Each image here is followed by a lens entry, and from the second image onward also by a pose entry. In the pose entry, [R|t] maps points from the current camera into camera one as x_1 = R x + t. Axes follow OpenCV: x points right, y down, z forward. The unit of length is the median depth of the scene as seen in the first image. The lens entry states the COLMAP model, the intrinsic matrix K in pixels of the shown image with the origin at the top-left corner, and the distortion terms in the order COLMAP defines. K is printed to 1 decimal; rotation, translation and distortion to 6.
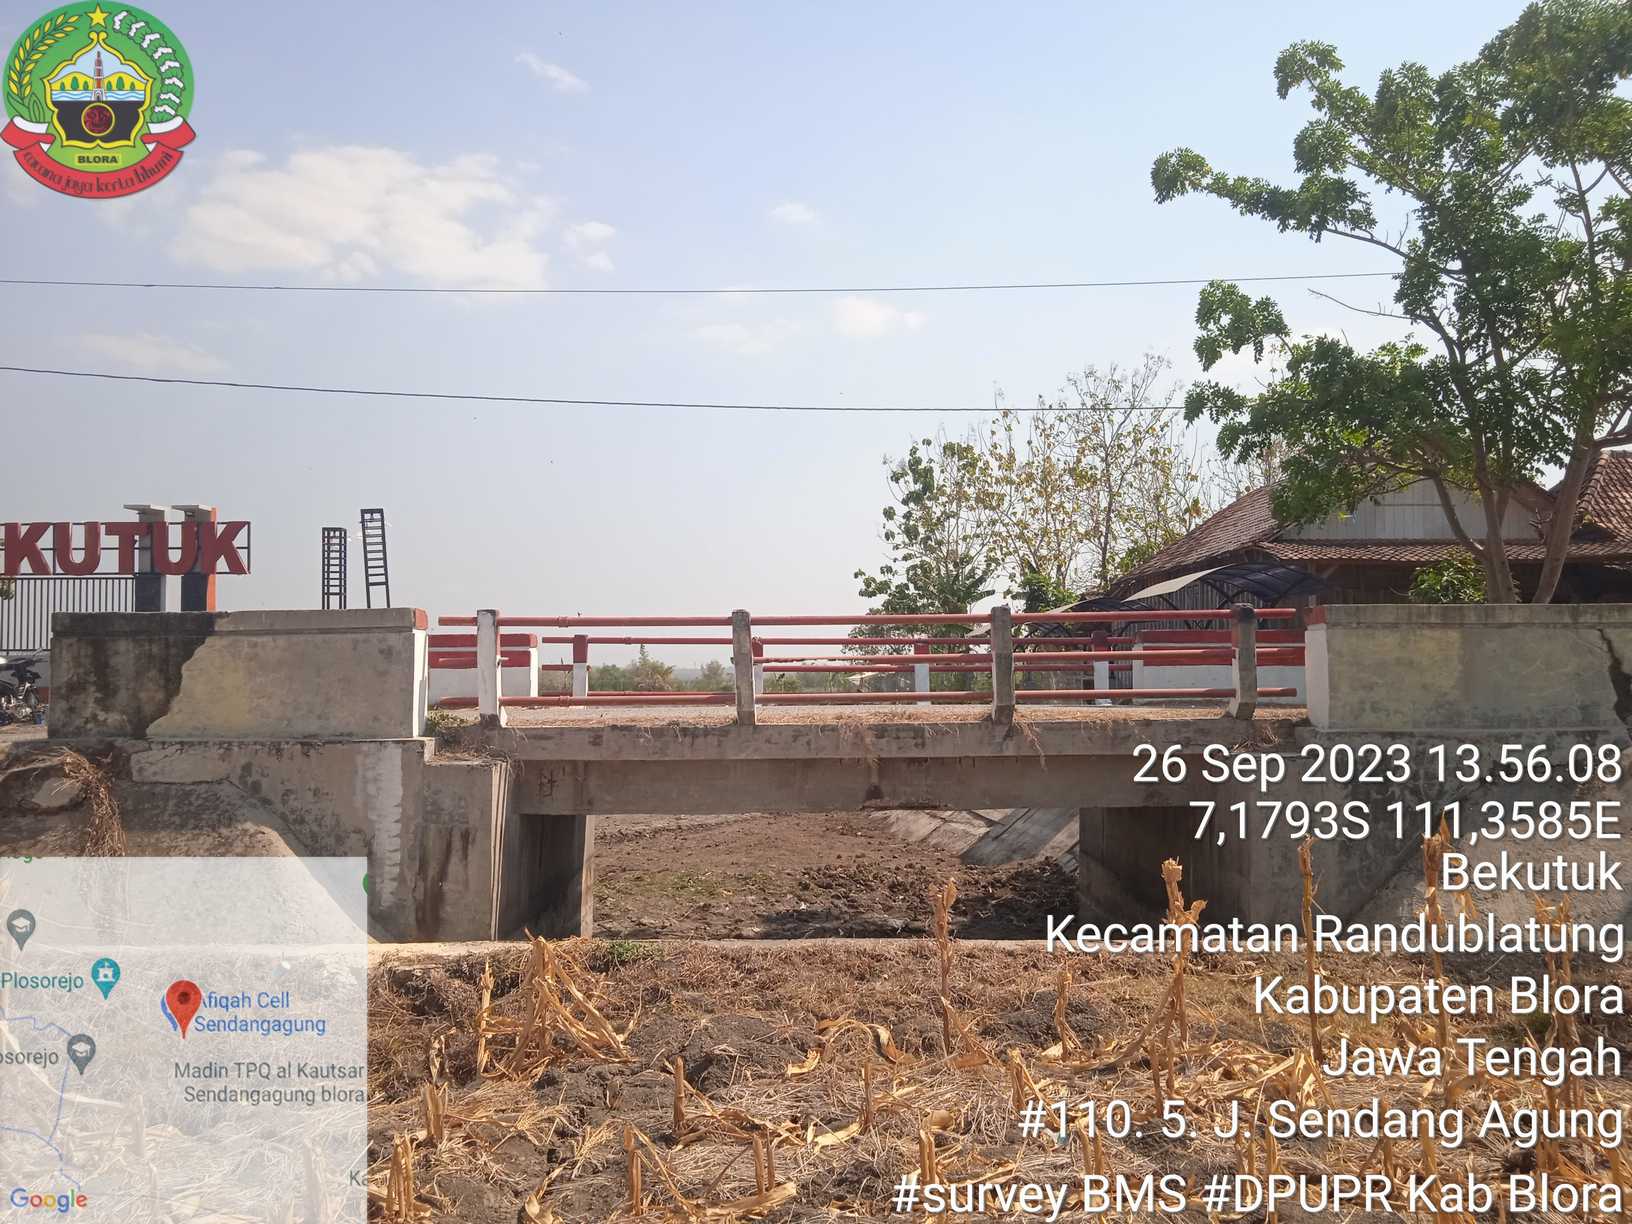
lens RADIAL K [[1355.4, 0, 816.0], [0, 1355.4, 612.0], [0, 0, 1]] dist [0.041536, -0.061925]
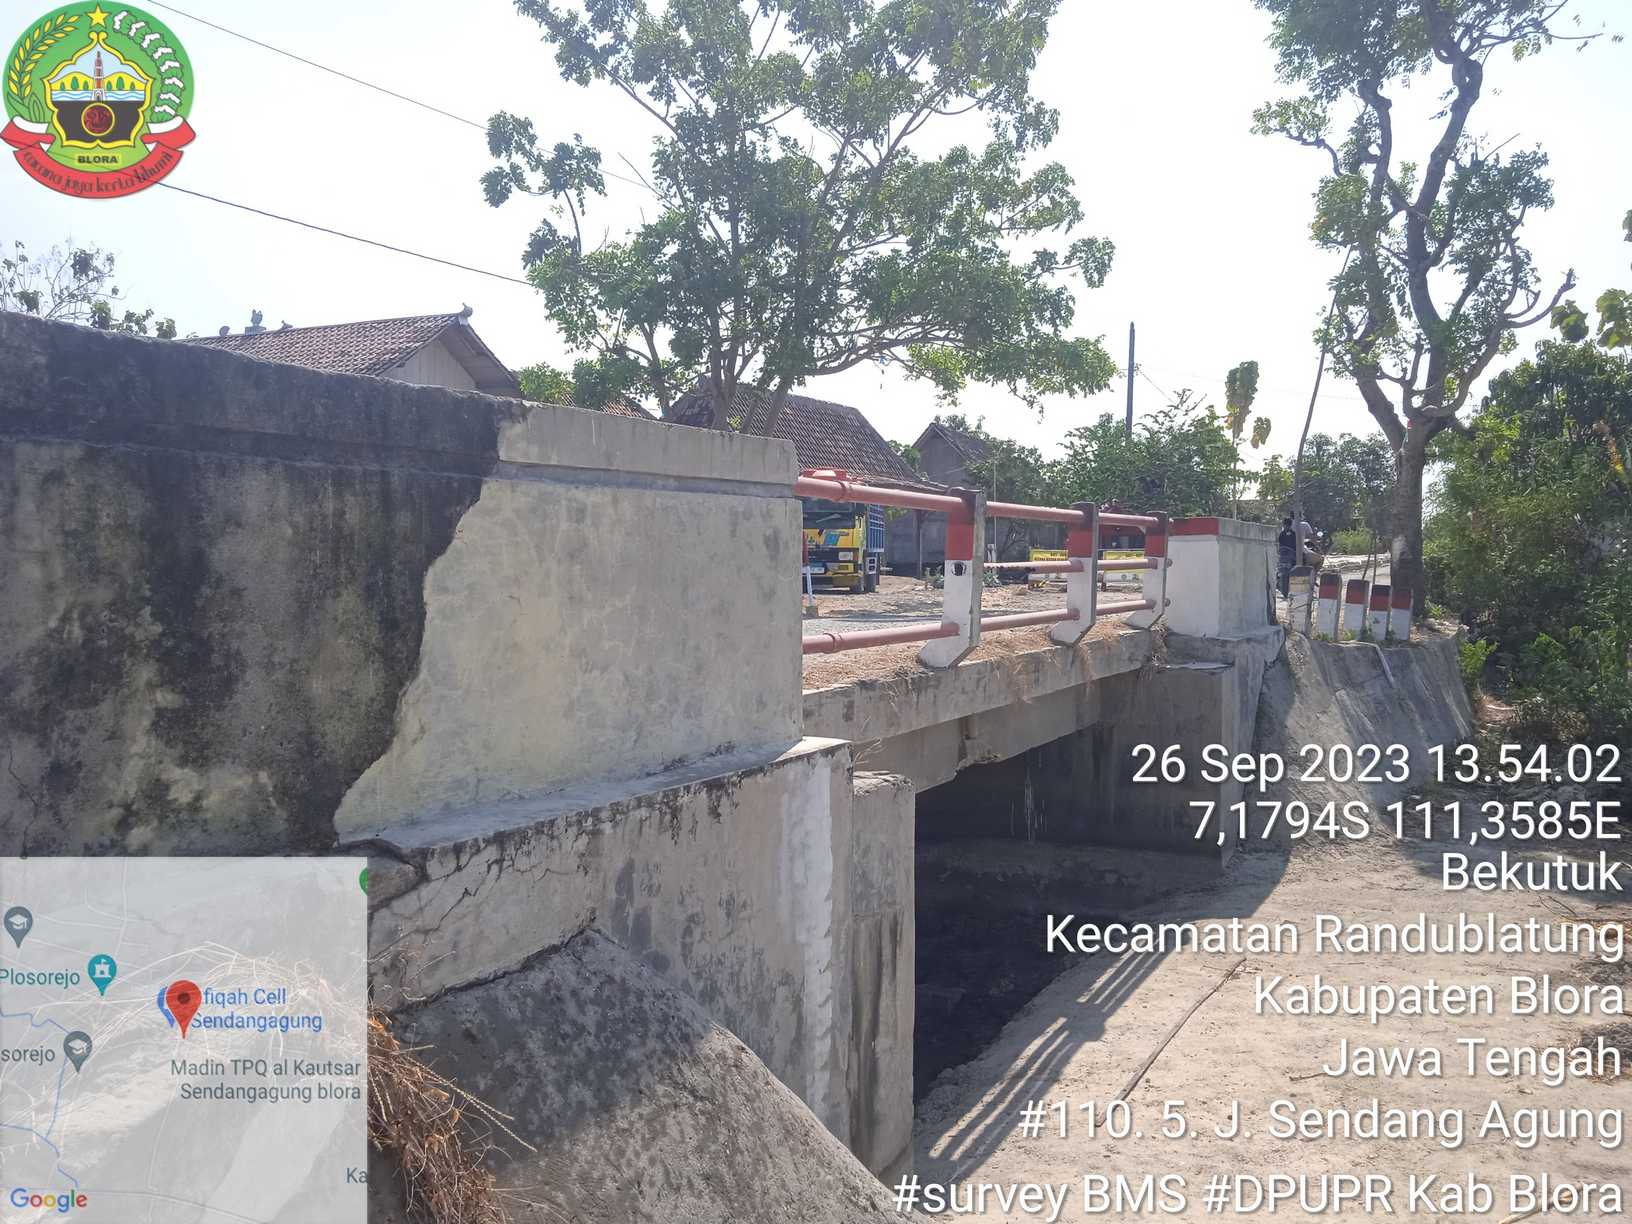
lens RADIAL K [[1355.4, 0, 816.0], [0, 1355.4, 612.0], [0, 0, 1]] dist [0.041536, -0.061925]
pose [[0.460985, -0.021927, 0.887137, -0.681515], [-0.044880, 0.997839, 0.047984, 0.029932], [-0.886273, -0.061935, 0.459004, 0.796418]]
